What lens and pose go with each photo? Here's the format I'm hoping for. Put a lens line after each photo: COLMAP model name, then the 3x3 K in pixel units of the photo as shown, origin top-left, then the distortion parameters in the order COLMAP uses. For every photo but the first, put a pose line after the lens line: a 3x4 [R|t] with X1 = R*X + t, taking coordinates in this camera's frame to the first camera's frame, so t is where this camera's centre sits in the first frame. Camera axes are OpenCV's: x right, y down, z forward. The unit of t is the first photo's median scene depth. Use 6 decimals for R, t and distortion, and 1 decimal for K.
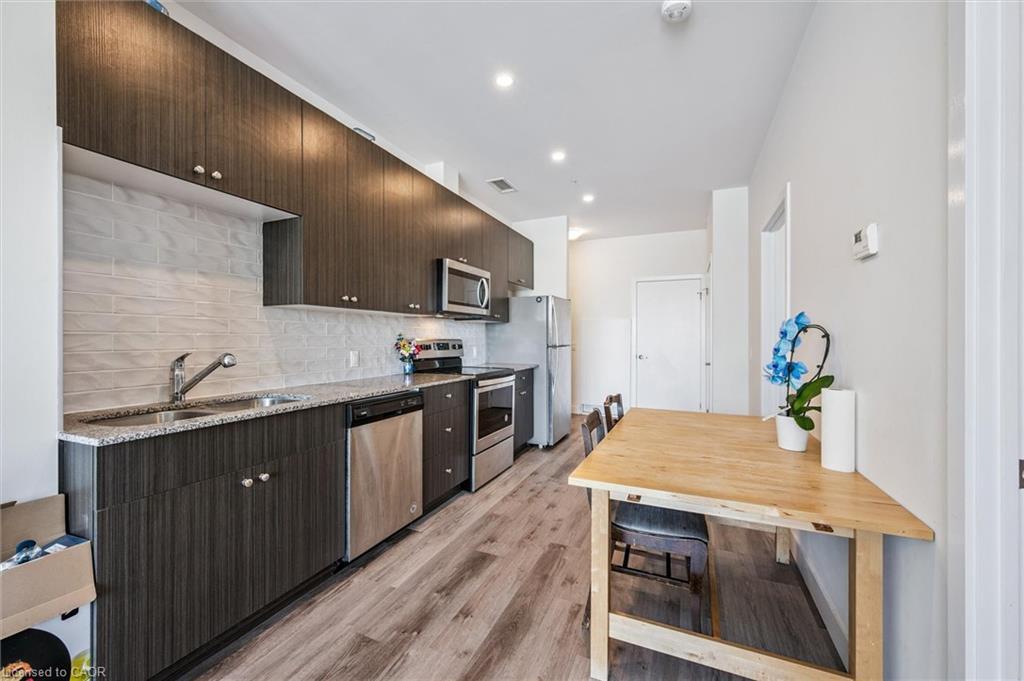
lens RADIAL K [[409.8, 0, 515.3], [0, 409.8, 338.4], [0, 0, 1]] dist [0.001533, 0.000626]
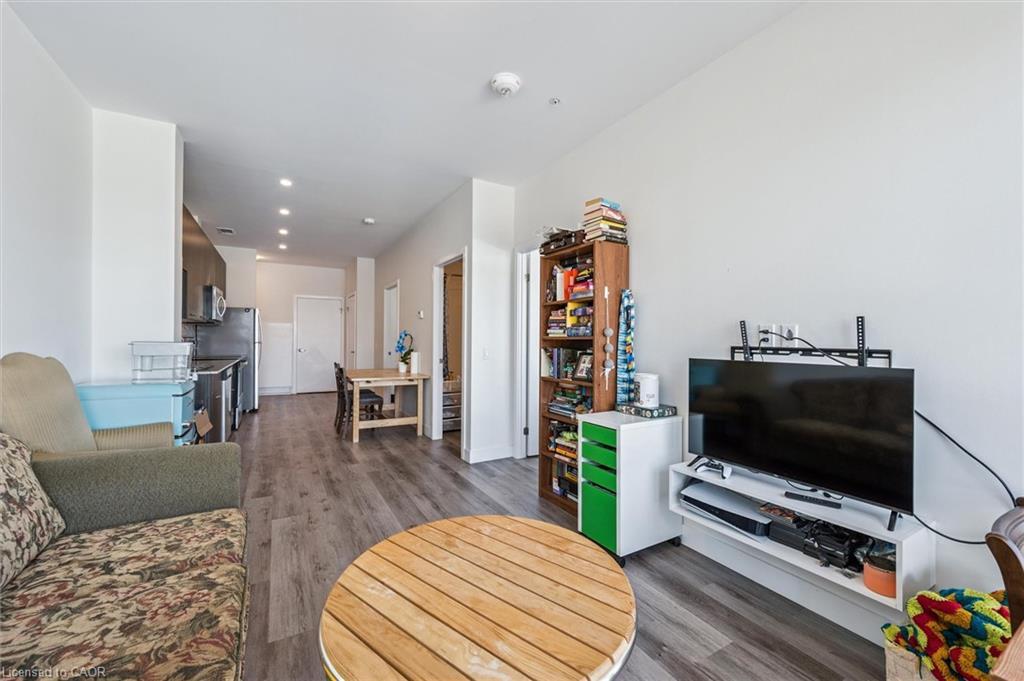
lens RADIAL K [[409.8, 0, 507.6], [0, 409.8, 335.0], [0, 0, 1]] dist [0.001533, 0.000626]
pose [[0.612060, 0.014293, 0.790682, -1.054693], [-0.009660, 0.999897, -0.010597, 0.000969], [-0.790752, -0.001152, 0.612135, -1.247969]]
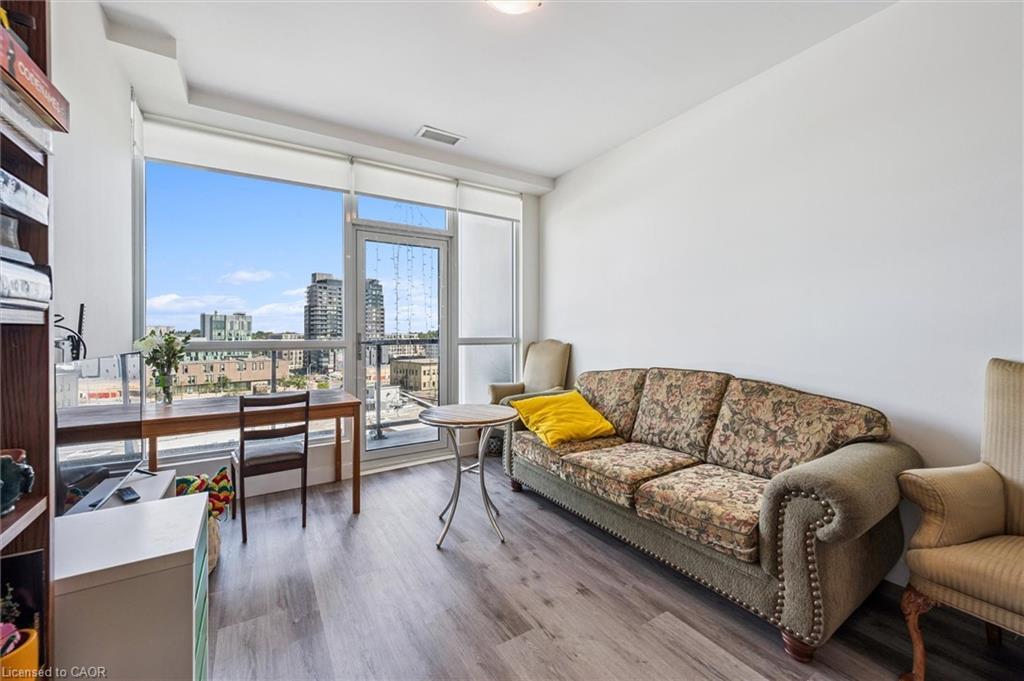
lens RADIAL K [[409.8, 0, 510.6], [0, 409.8, 334.7], [0, 0, 1]] dist [0.001533, 0.000626]
pose [[-0.576661, 0.000740, -0.816984, 0.066197], [-0.000519, 0.999999, 0.001272, 0.005273], [0.816984, 0.001157, -0.576660, -0.290922]]
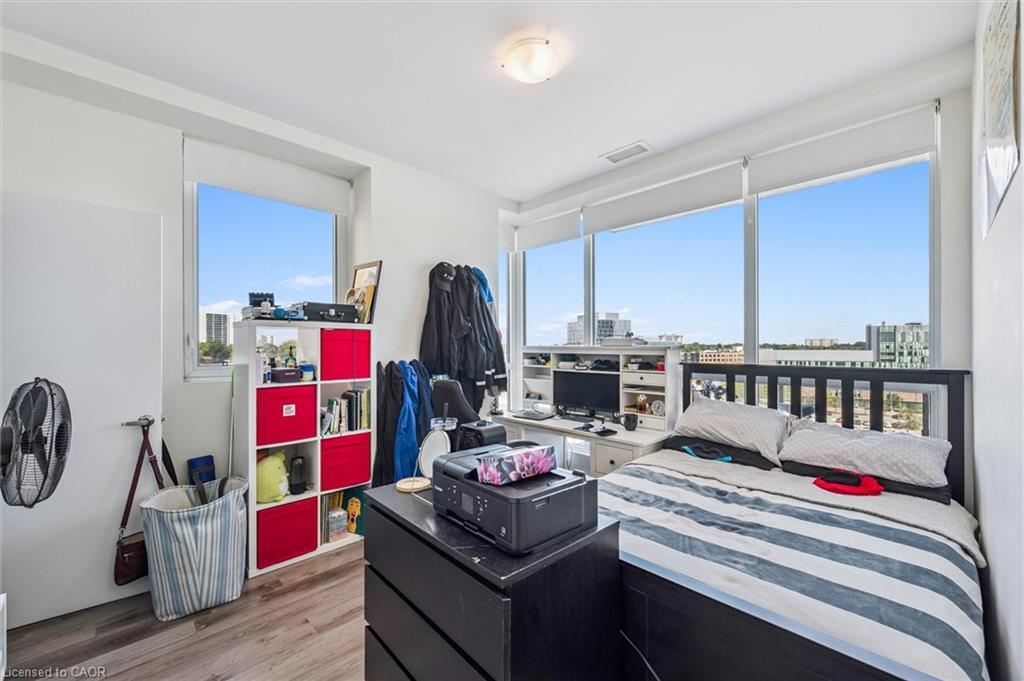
lens RADIAL K [[409.8, 0, 517.1], [0, 409.8, 347.3], [0, 0, 1]] dist [0.001533, 0.000626]
pose [[-0.924053, 0.000251, 0.382265, 0.464751], [0.000817, 0.999999, 0.001318, -0.057252], [-0.382264, 0.001530, -0.924052, -0.425420]]
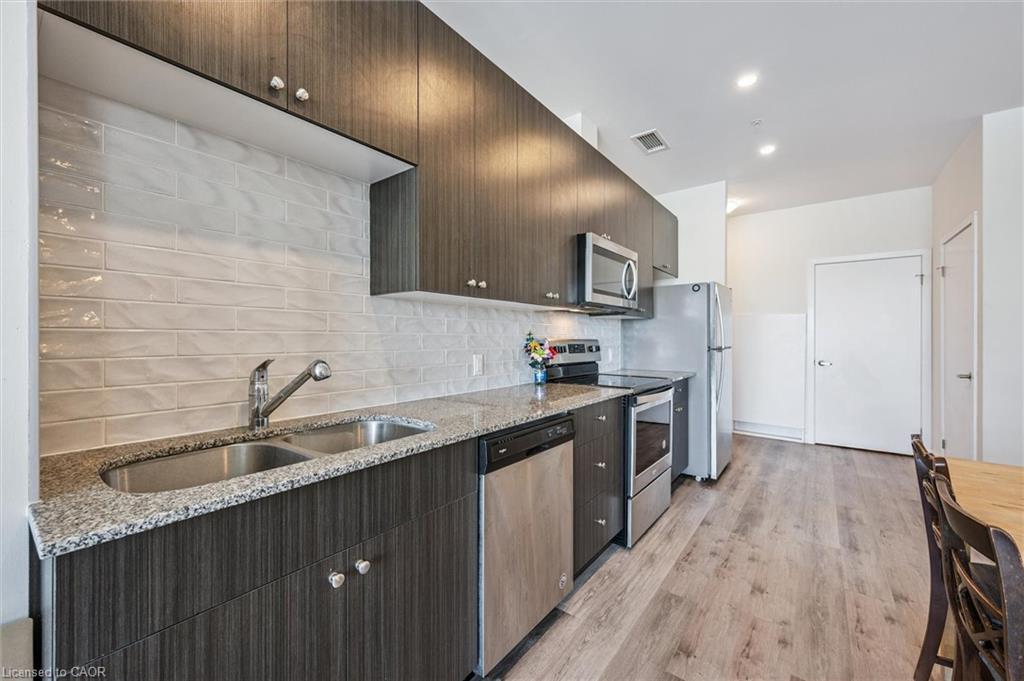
lens RADIAL K [[409.8, 0, 513.6], [0, 409.8, 337.8], [0, 0, 1]] dist [0.001533, 0.000626]
pose [[0.970859, -0.000451, -0.239652, -0.179980], [0.000082, 0.999999, -0.001549, 0.000122], [0.239652, 0.001484, 0.970858, 0.334446]]
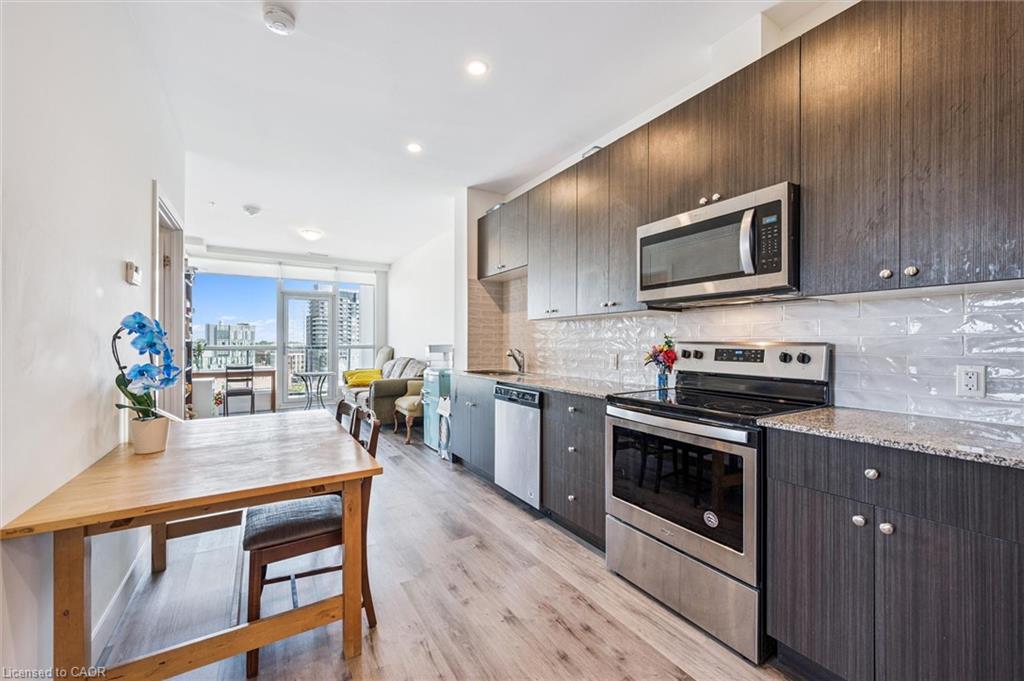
lens RADIAL K [[409.8, 0, 510.8], [0, 409.8, 341.2], [0, 0, 1]] dist [0.001533, 0.000626]
pose [[-0.582100, -0.007126, -0.813086, 0.762675], [-0.002077, 0.999971, -0.007277, 0.008499], [0.813115, -0.002547, -0.582098, 1.772729]]
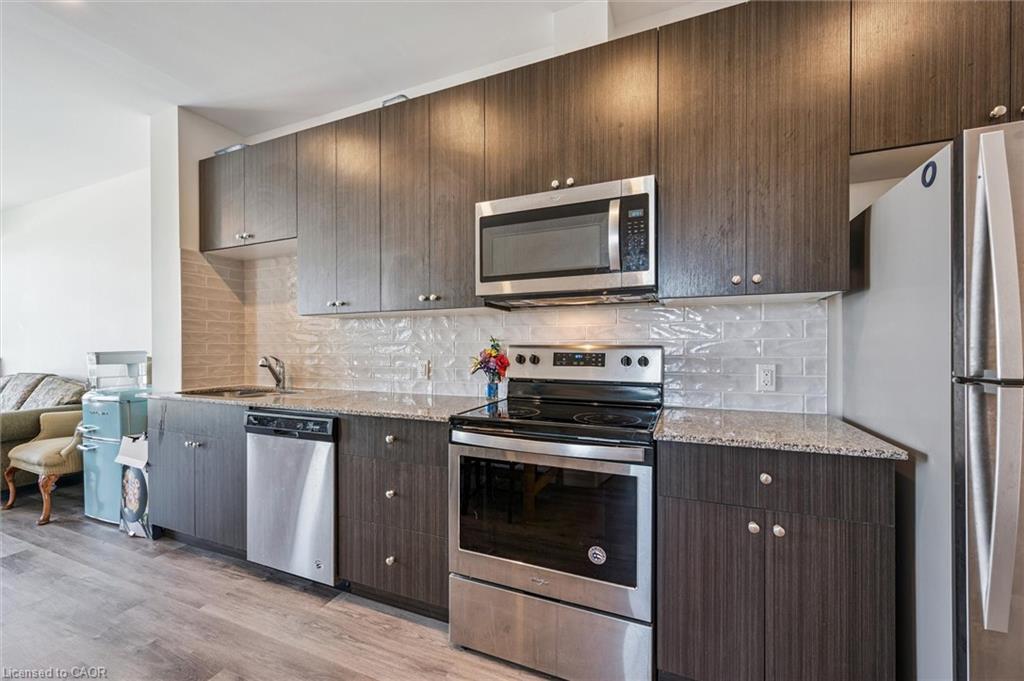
lens RADIAL K [[409.8, 0, 509.3], [0, 409.8, 347.9], [0, 0, 1]] dist [0.001533, 0.000626]
pose [[-0.002114, 0.002287, -0.999995, 0.574226], [0.005566, 0.999982, 0.002275, 0.005265], [0.999982, -0.005561, -0.002127, 1.505671]]
